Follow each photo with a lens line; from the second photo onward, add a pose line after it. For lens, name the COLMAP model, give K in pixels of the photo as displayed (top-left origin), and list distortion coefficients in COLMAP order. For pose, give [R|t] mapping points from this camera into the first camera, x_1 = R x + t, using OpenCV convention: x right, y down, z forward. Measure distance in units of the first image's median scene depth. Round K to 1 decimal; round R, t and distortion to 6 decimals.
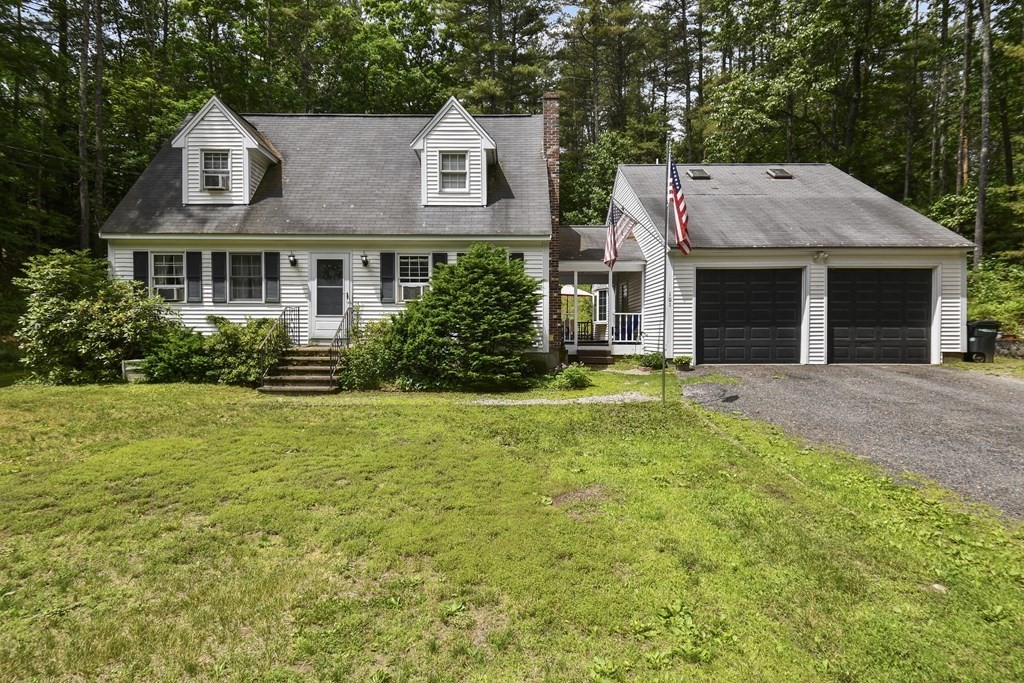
lens RADIAL K [[576.9, 0, 512.0], [0, 576.9, 341.5], [0, 0, 1]] dist [0.031537, -0.036911]
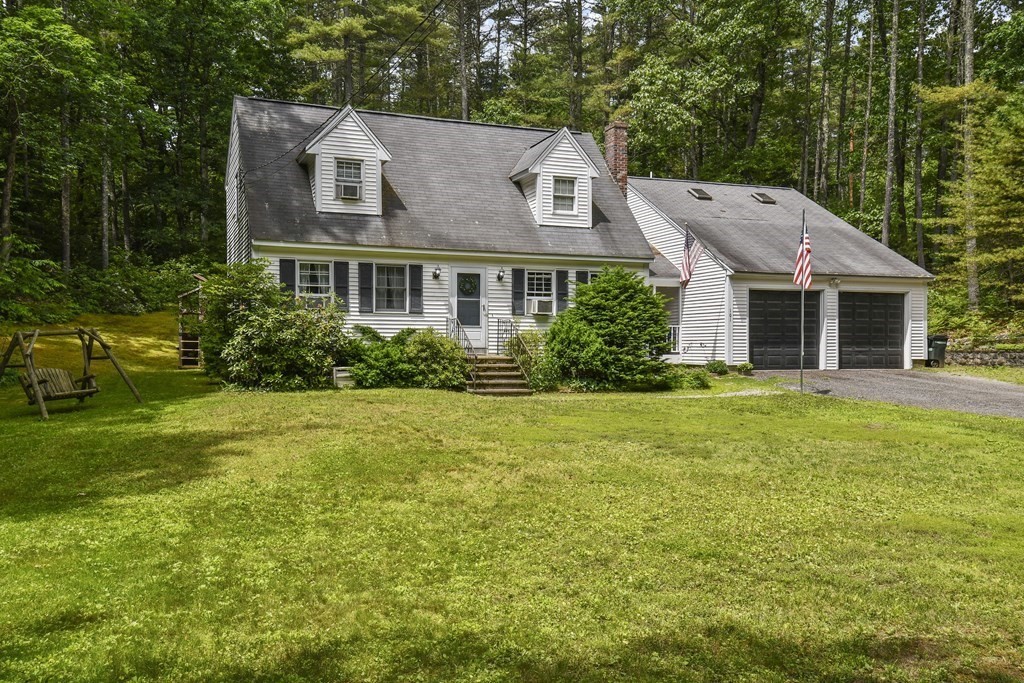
lens RADIAL K [[888.4, 0, 512.0], [0, 888.4, 341.5], [0, 0, 1]] dist [0.064508, -0.000946]
pose [[0.931210, 0.003977, 0.364460, -0.827468], [0.003498, 0.999797, -0.019849, 0.015597], [-0.364465, 0.019758, 0.931007, -0.538236]]
